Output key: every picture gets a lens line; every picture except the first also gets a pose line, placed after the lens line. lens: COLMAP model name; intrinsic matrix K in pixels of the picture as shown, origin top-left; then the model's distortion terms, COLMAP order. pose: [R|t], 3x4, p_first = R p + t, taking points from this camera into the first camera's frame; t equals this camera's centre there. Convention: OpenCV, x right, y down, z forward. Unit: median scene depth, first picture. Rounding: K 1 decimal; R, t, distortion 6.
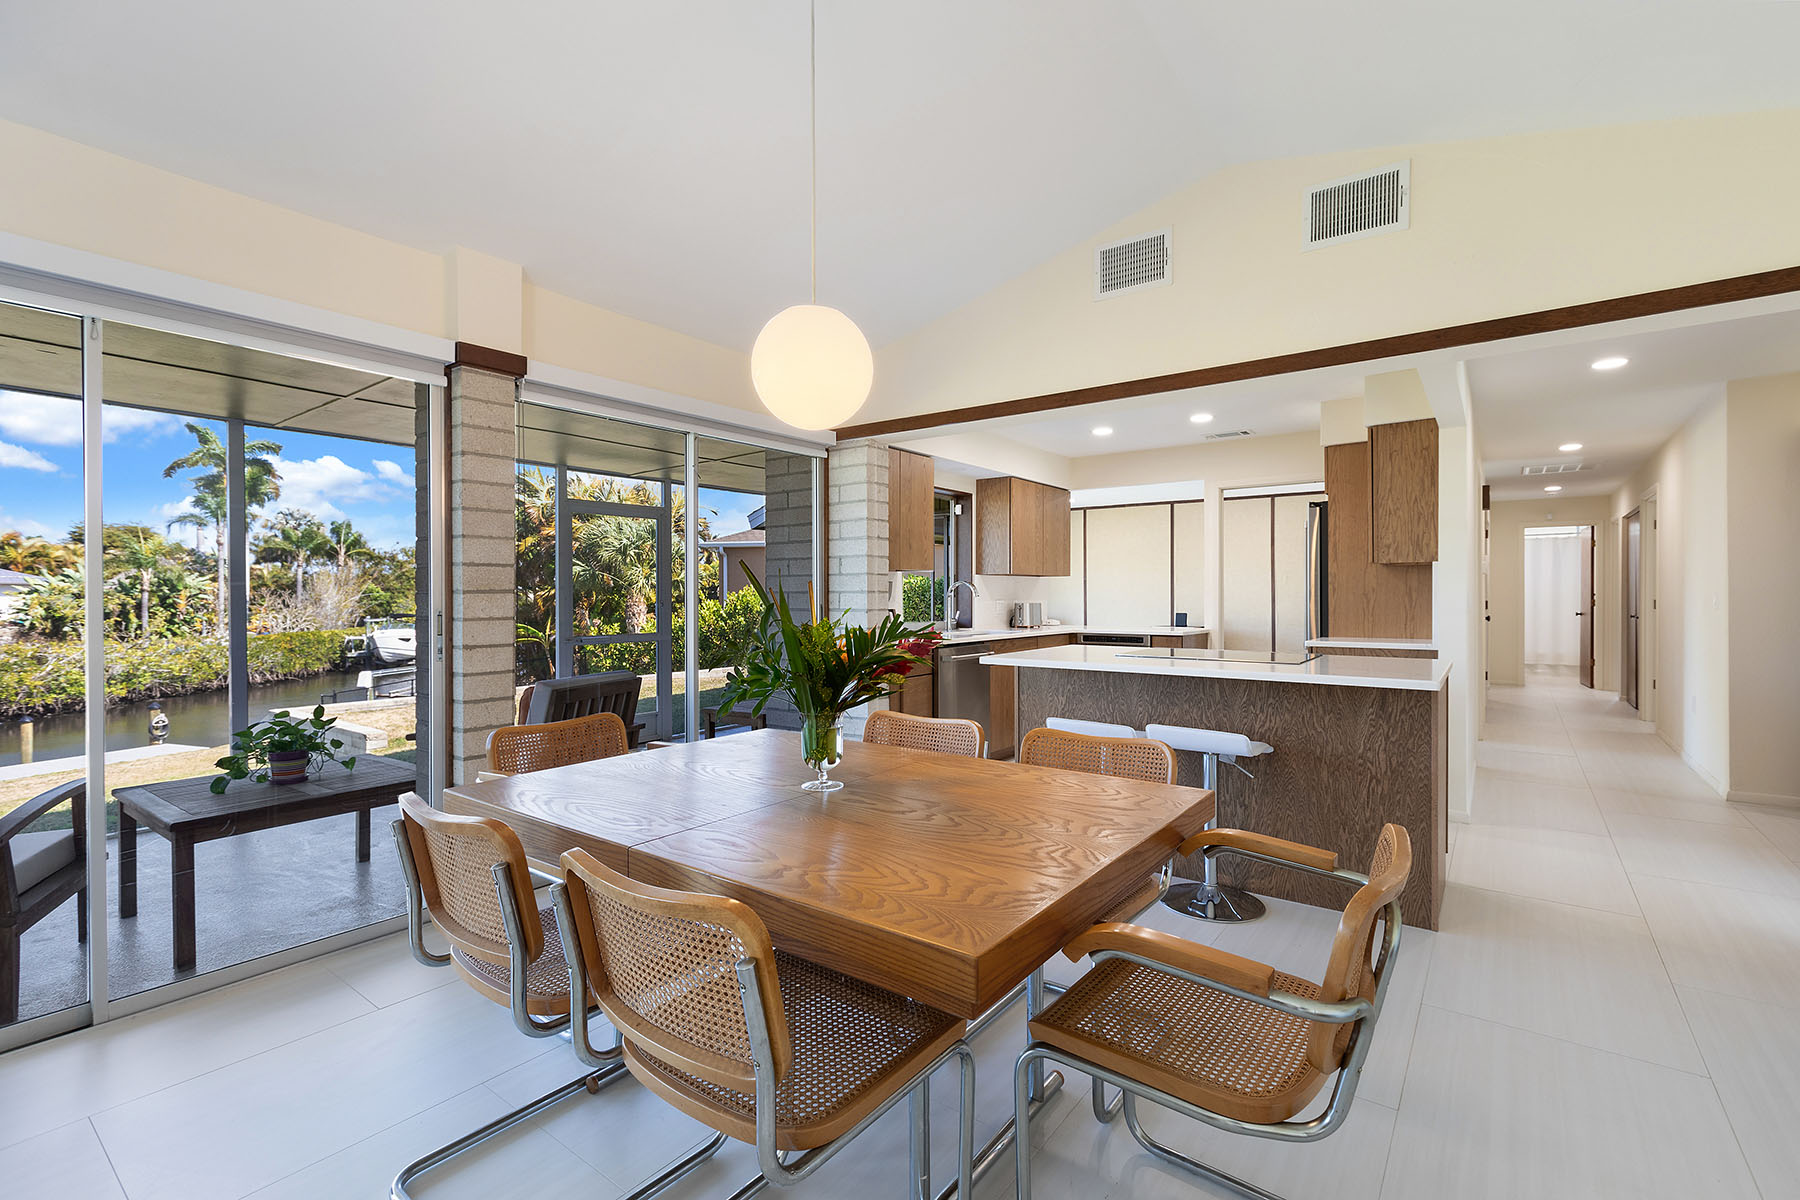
lens RADIAL K [[820.6, 0, 869.1], [0, 820.6, 592.7], [0, 0, 1]] dist [-0.000134, -0.002121]
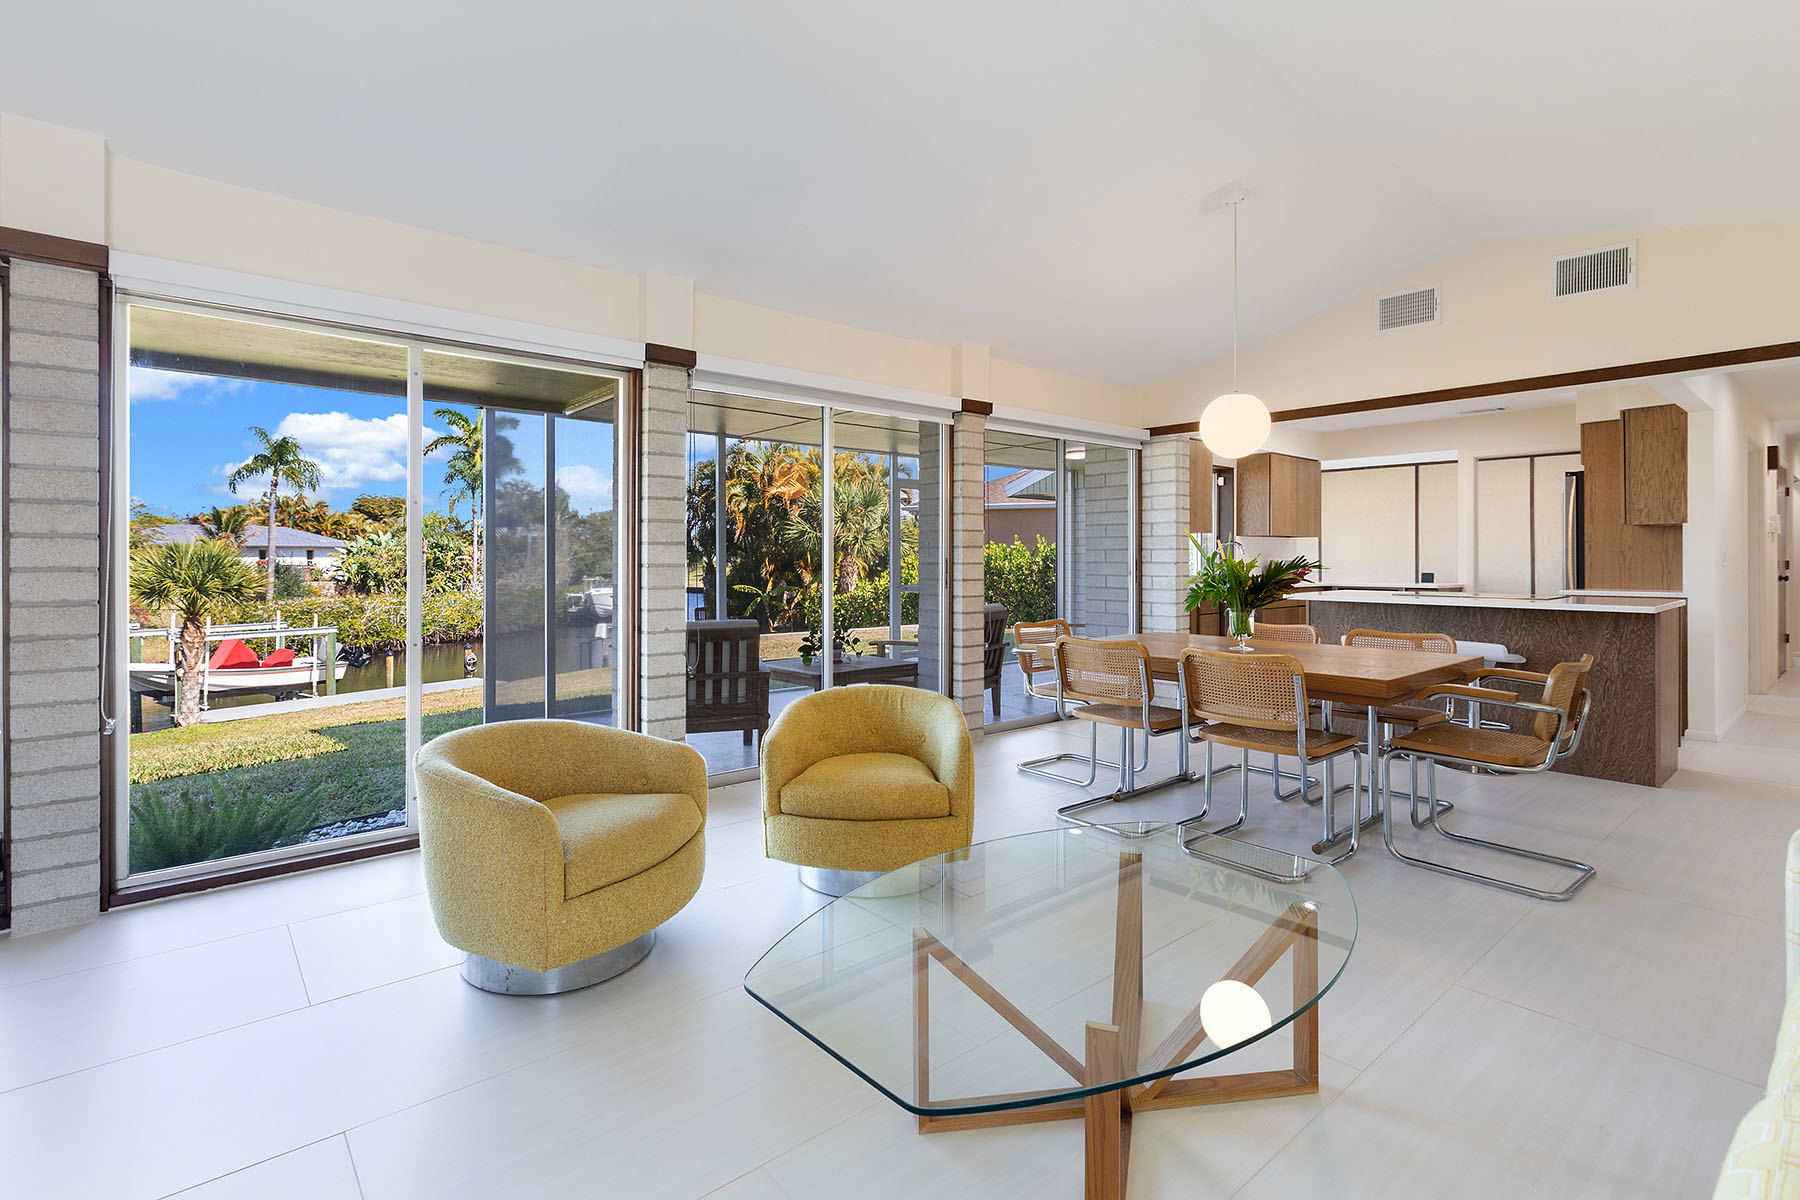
lens RADIAL K [[820.6, 0, 851.7], [0, 820.6, 551.9], [0, 0, 1]] dist [-0.000134, -0.002121]
pose [[0.971813, 0.000757, -0.235750, -0.194421], [-0.001791, 0.999990, -0.004174, 0.010001], [0.235744, 0.004479, 0.971805, -0.415566]]
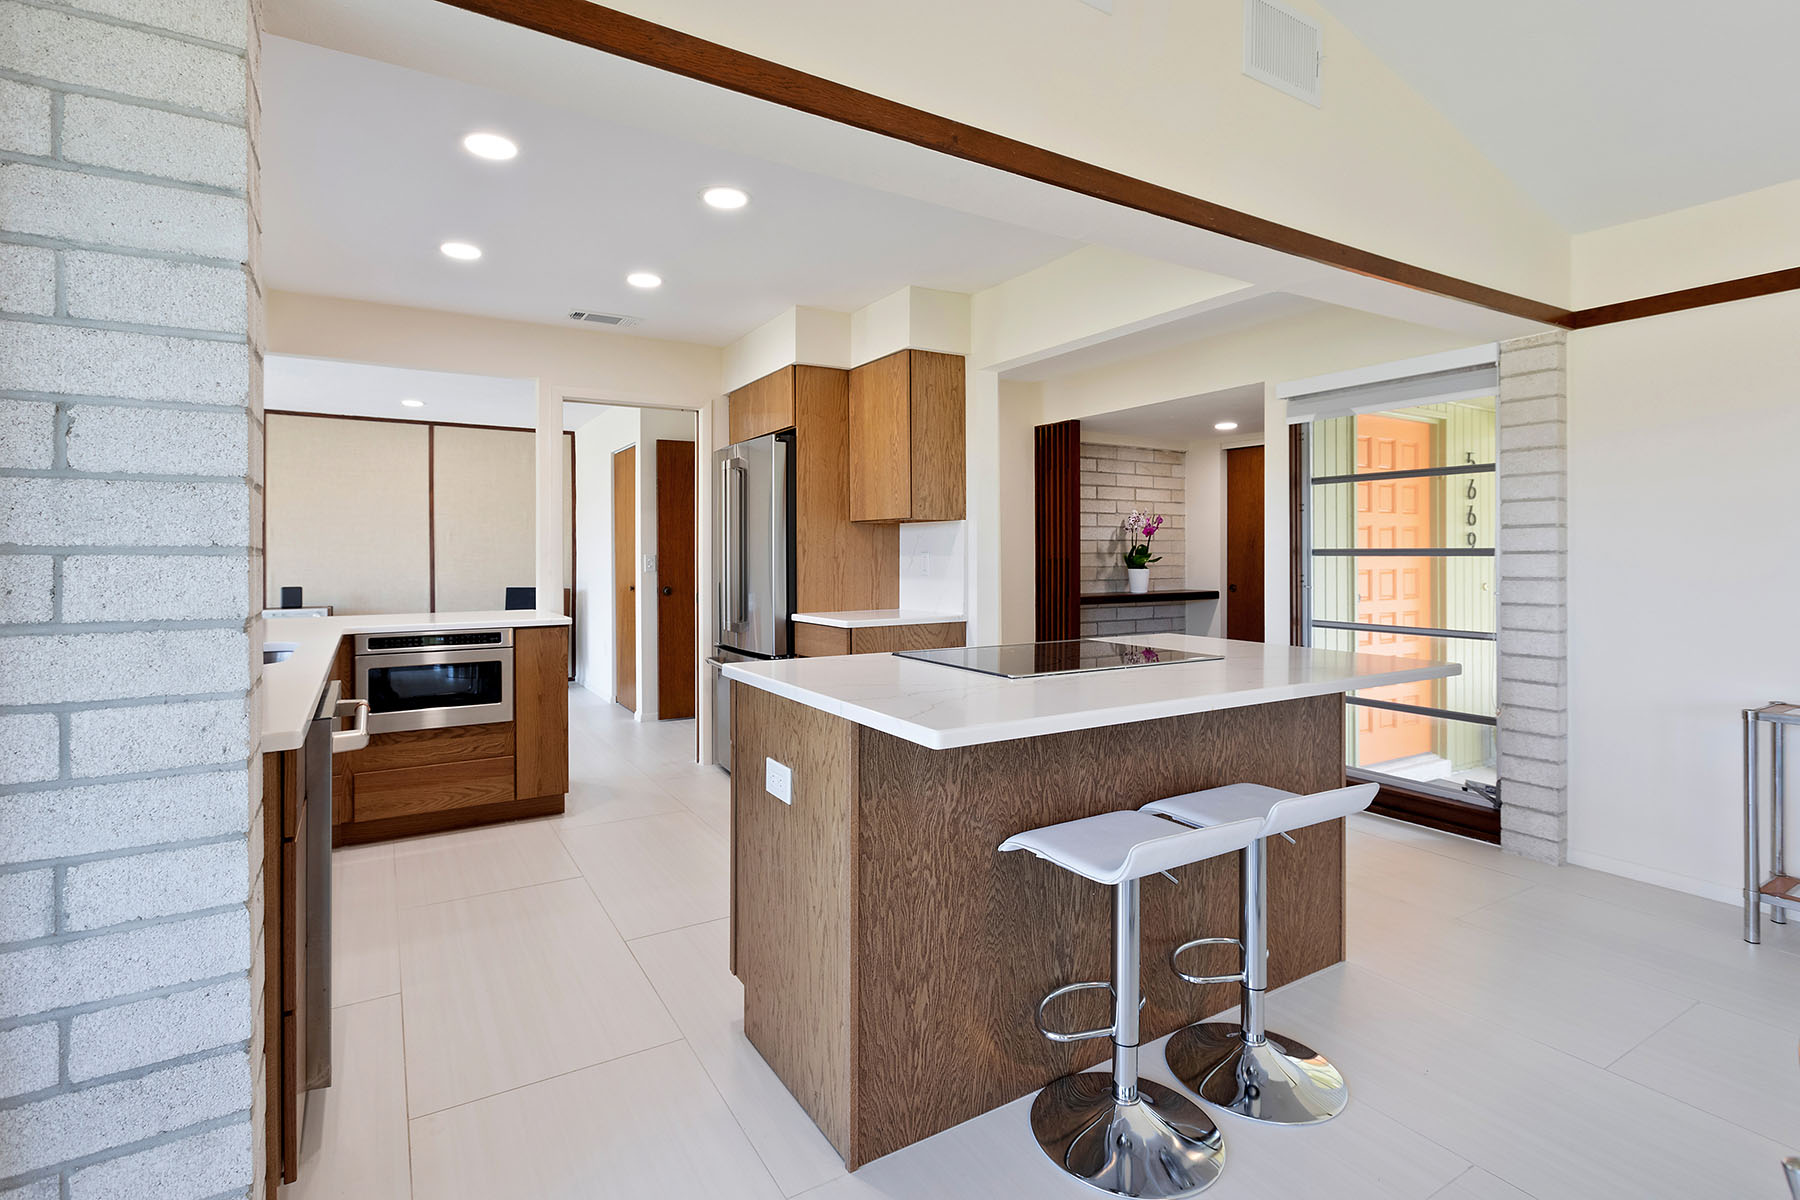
lens RADIAL K [[856.6, 0, 918.2], [0, 856.6, 557.6], [0, 0, 1]] dist [0.004810, -0.000558]
pose [[0.353342, -0.001721, 0.935493, -0.174681], [0.000069, 0.999998, 0.001814, 0.000582], [-0.935494, -0.000577, 0.353341, 0.688768]]
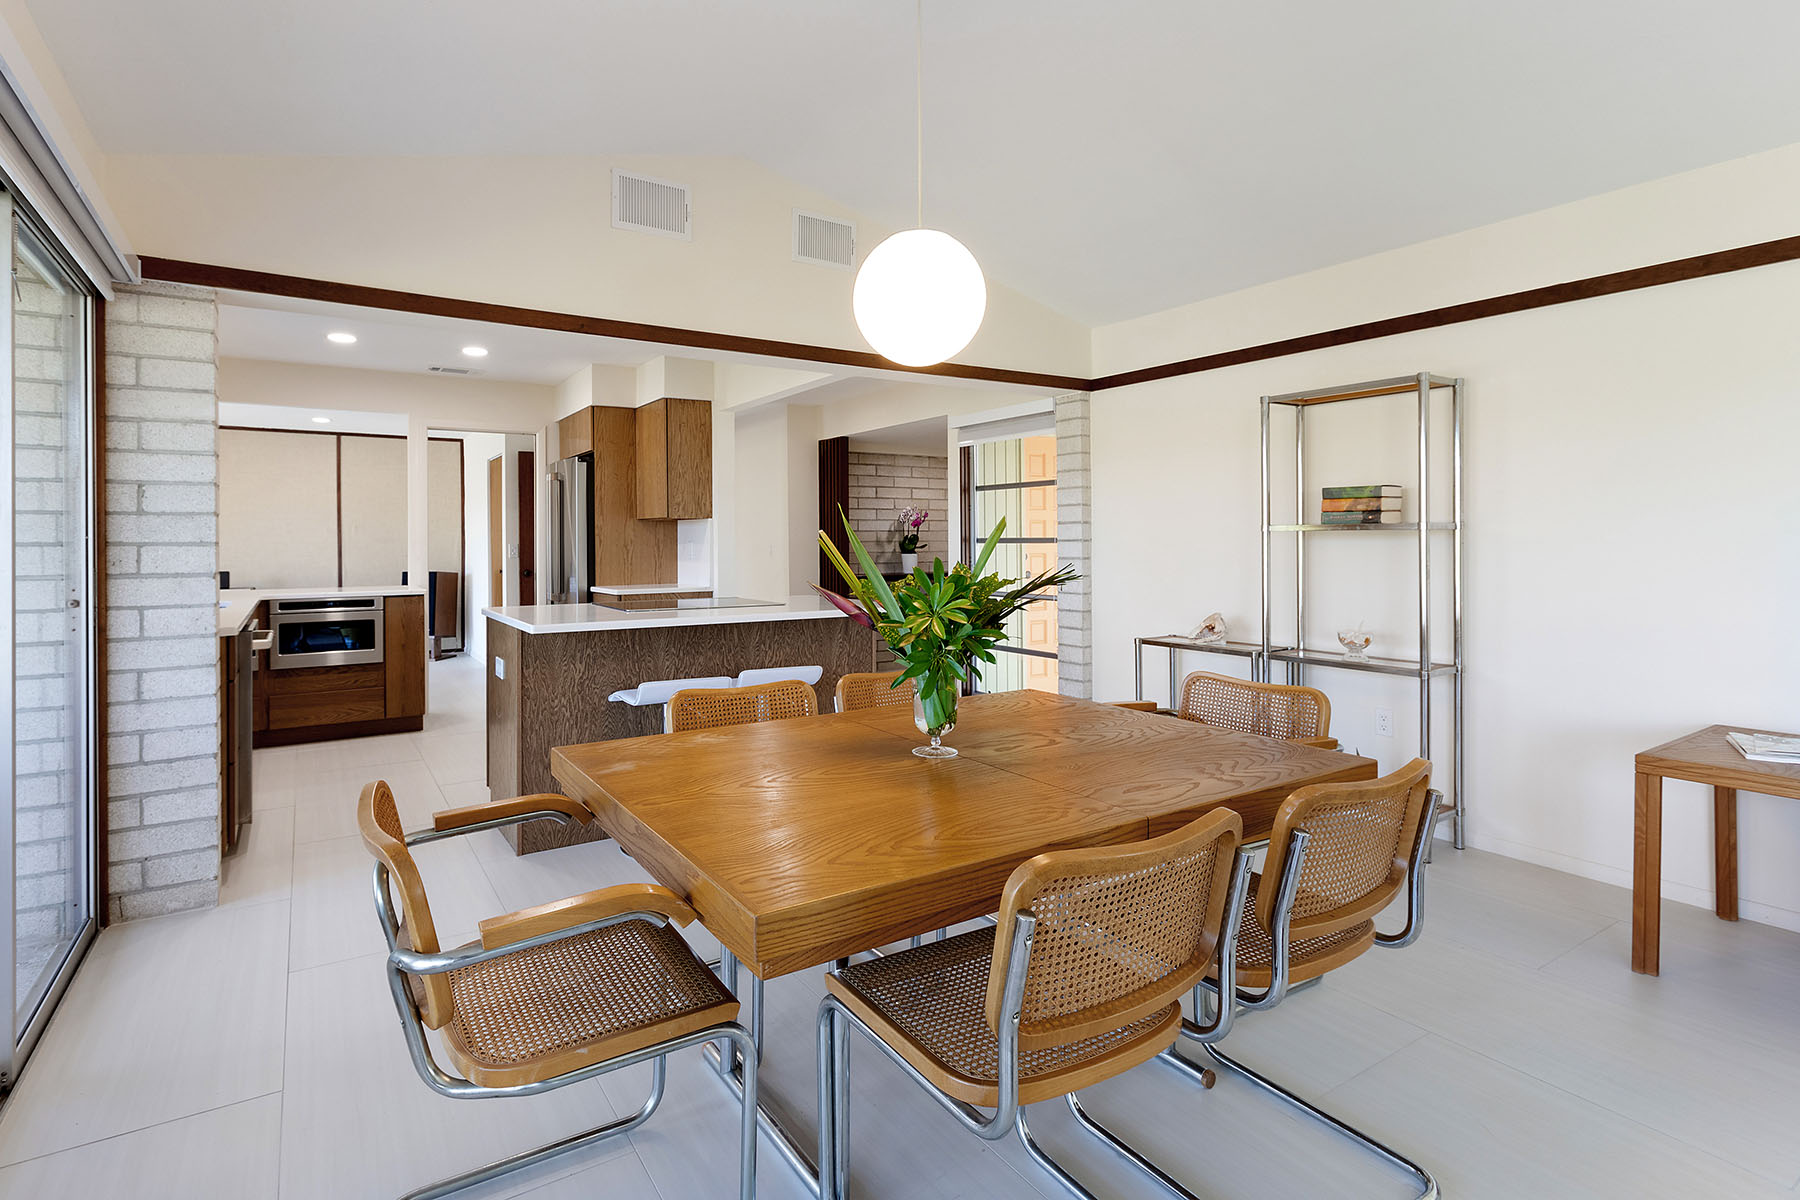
lens RADIAL K [[869.7, 0, 860.1], [0, 869.7, 543.4], [0, 0, 1]] dist [0.013431, -0.001371]
pose [[0.348543, -0.001033, 0.937292, -0.427336], [0.003373, 0.999994, -0.000152, 0.000138], [-0.937287, 0.003214, 0.348544, 0.323141]]
